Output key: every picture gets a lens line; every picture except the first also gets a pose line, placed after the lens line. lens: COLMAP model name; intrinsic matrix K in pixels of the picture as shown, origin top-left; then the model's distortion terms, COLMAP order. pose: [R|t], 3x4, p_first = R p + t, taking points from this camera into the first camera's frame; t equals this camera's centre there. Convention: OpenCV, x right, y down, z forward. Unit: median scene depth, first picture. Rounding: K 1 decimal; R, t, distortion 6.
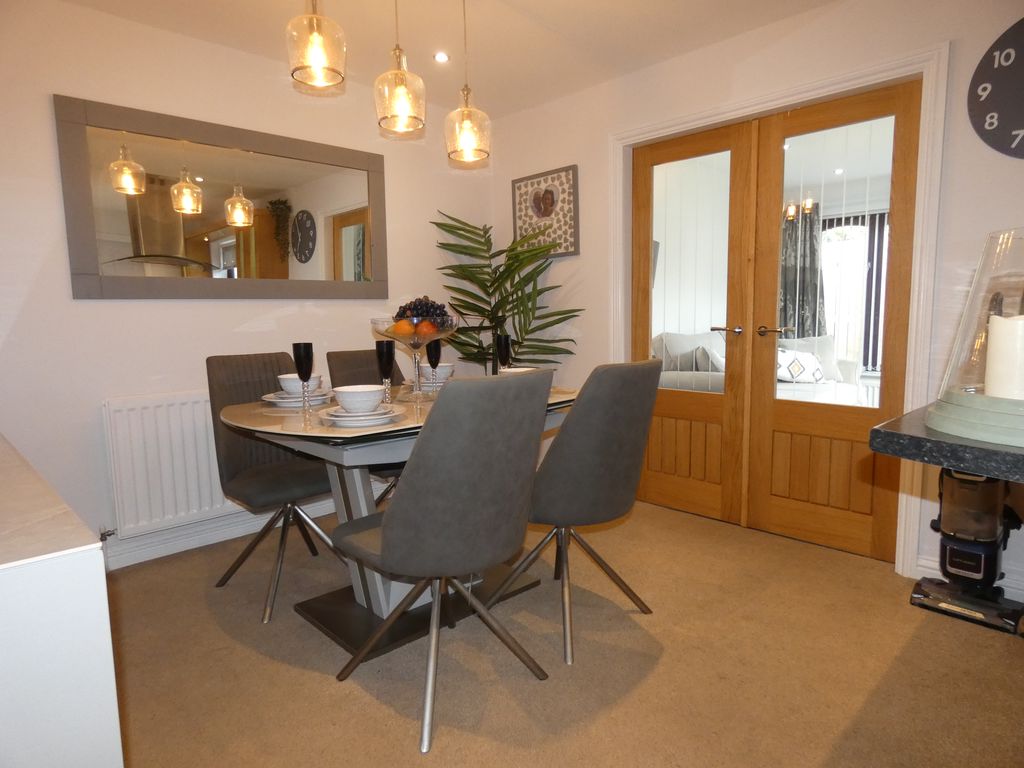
lens RADIAL K [[610.1, 0, 512.0], [0, 610.1, 384.0], [0, 0, 1]] dist [-0.001491, 0.000616]
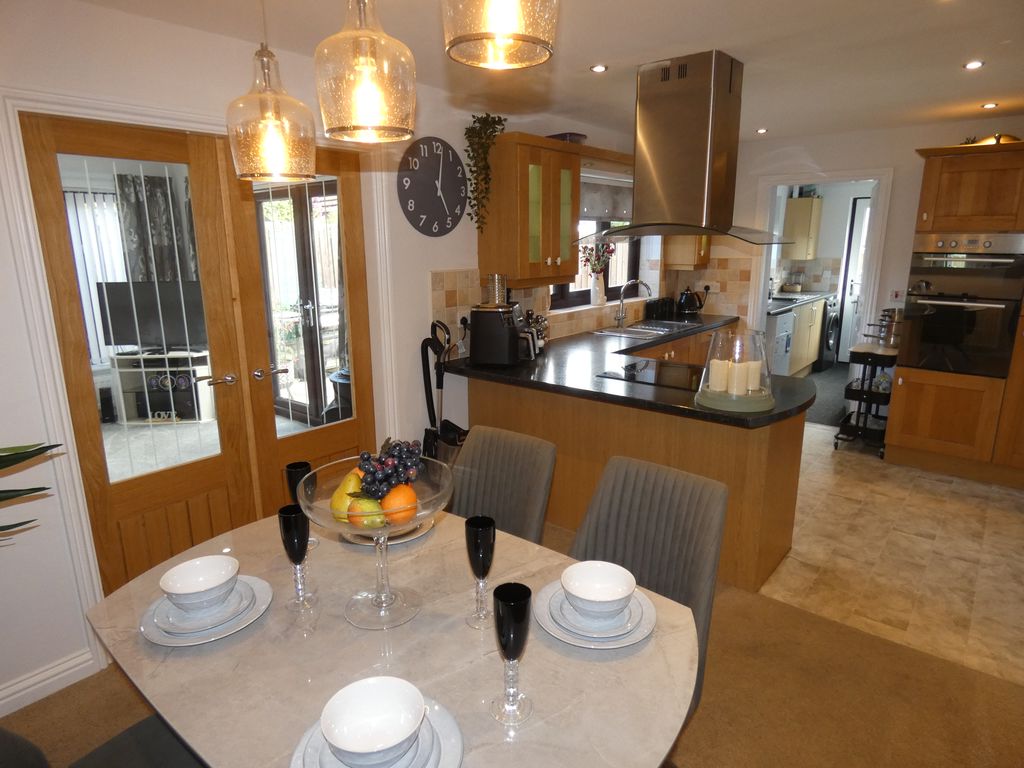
lens RADIAL K [[611.0, 0, 512.0], [0, 611.0, 384.0], [0, 0, 1]] dist [-0.000929, -0.001282]
pose [[-0.117671, -0.220094, 0.968355, -0.435403], [0.121053, 0.964679, 0.233968, -0.201459], [-0.985647, 0.144753, -0.086871, 0.574740]]
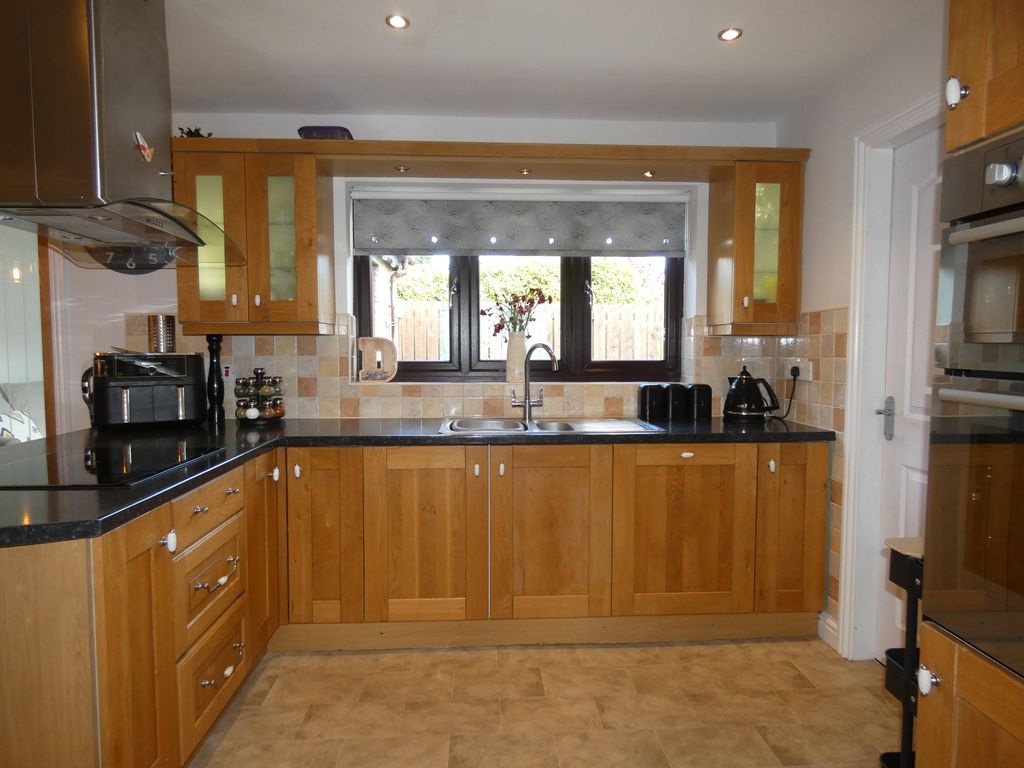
lens RADIAL K [[610.2, 0, 511.5], [0, 610.2, 381.0], [0, 0, 1]] dist [-0.005773, -0.005894]
pose [[0.654980, -0.032333, 0.754954, 0.225009], [0.078825, 0.996557, -0.025707, -0.011971], [-0.751524, 0.076347, 0.655273, -0.313997]]
